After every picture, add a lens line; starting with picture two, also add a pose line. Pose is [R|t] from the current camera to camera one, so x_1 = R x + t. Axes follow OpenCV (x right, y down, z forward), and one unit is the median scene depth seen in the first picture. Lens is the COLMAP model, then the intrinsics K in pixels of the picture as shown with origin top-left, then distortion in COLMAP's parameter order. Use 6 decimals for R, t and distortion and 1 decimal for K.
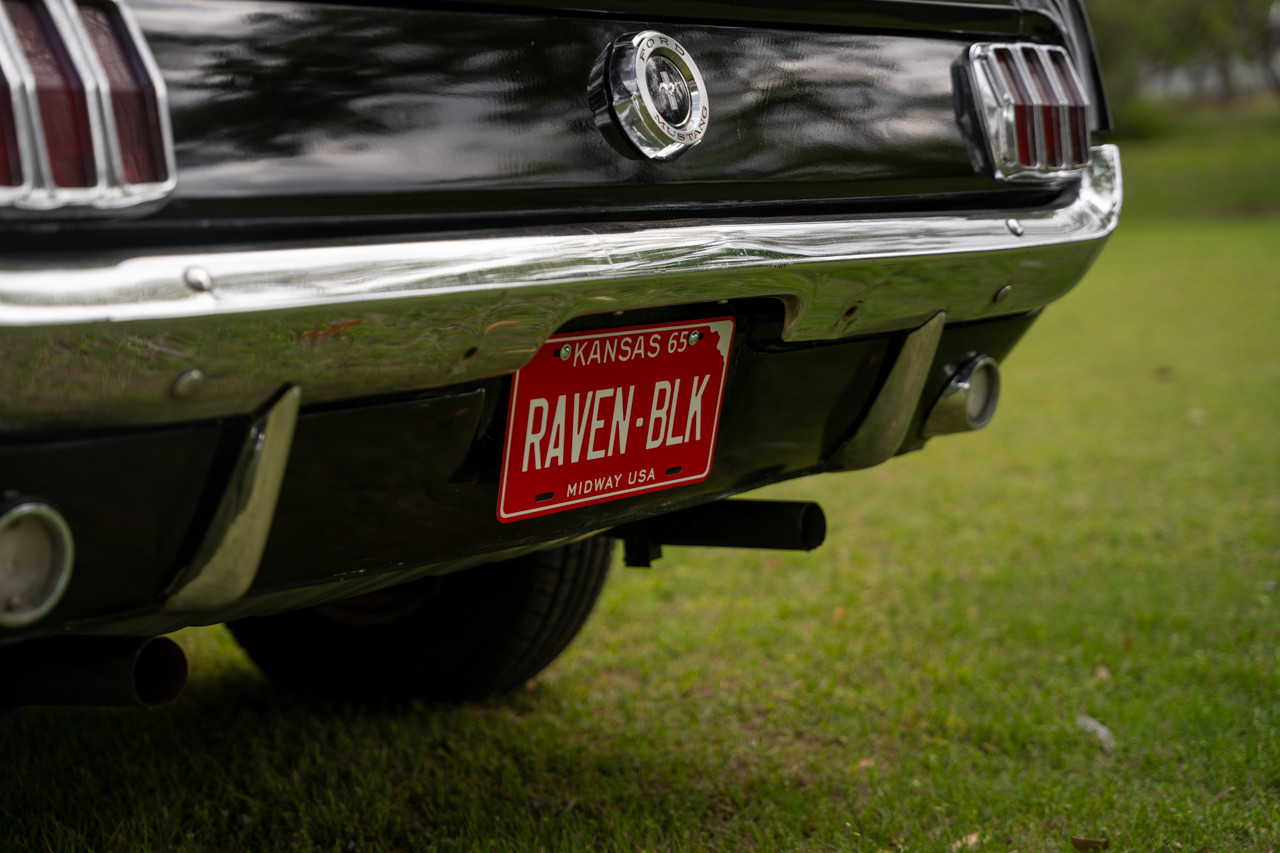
lens RADIAL K [[2493.9, 0, 640.0], [0, 2493.9, 426.5], [0, 0, 1]] dist [0.272323, 0.245992]
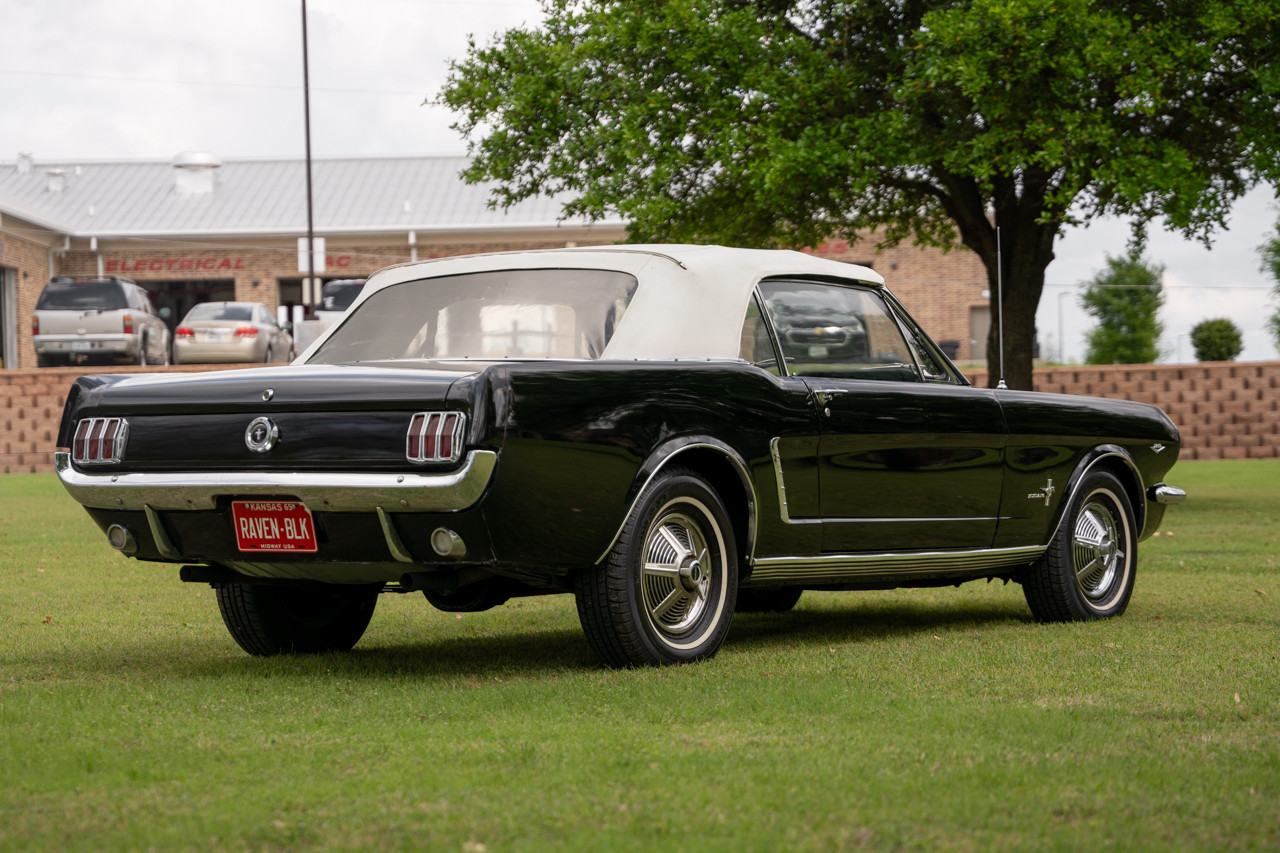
lens RADIAL K [[2827.7, 0, 640.0], [0, 2827.7, 426.5], [0, 0, 1]] dist [-0.036566, 4.948871]
pose [[0.022947, 0.029825, -0.999292, 3.417733], [-0.082781, 0.996179, 0.027832, -0.256307], [0.996304, 0.082084, 0.025328, 1.224998]]
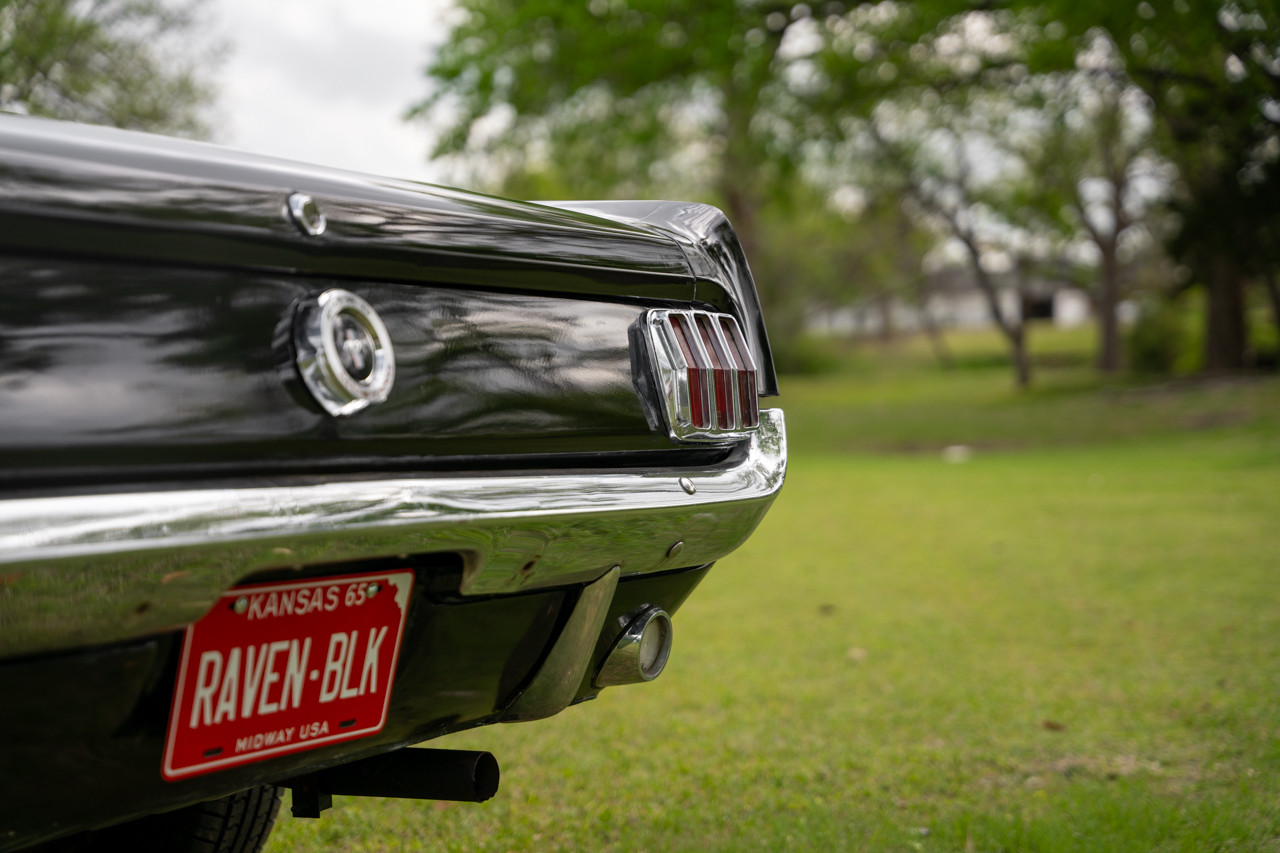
lens RADIAL K [[2493.9, 0, 640.0], [0, 2493.9, 426.5], [0, 0, 1]] dist [0.272323, 0.245992]
pose [[0.991418, 0.028741, 0.127533, -0.001840], [-0.017618, 0.996009, -0.087499, -0.013380], [-0.129539, 0.084502, 0.987967, -0.013468]]
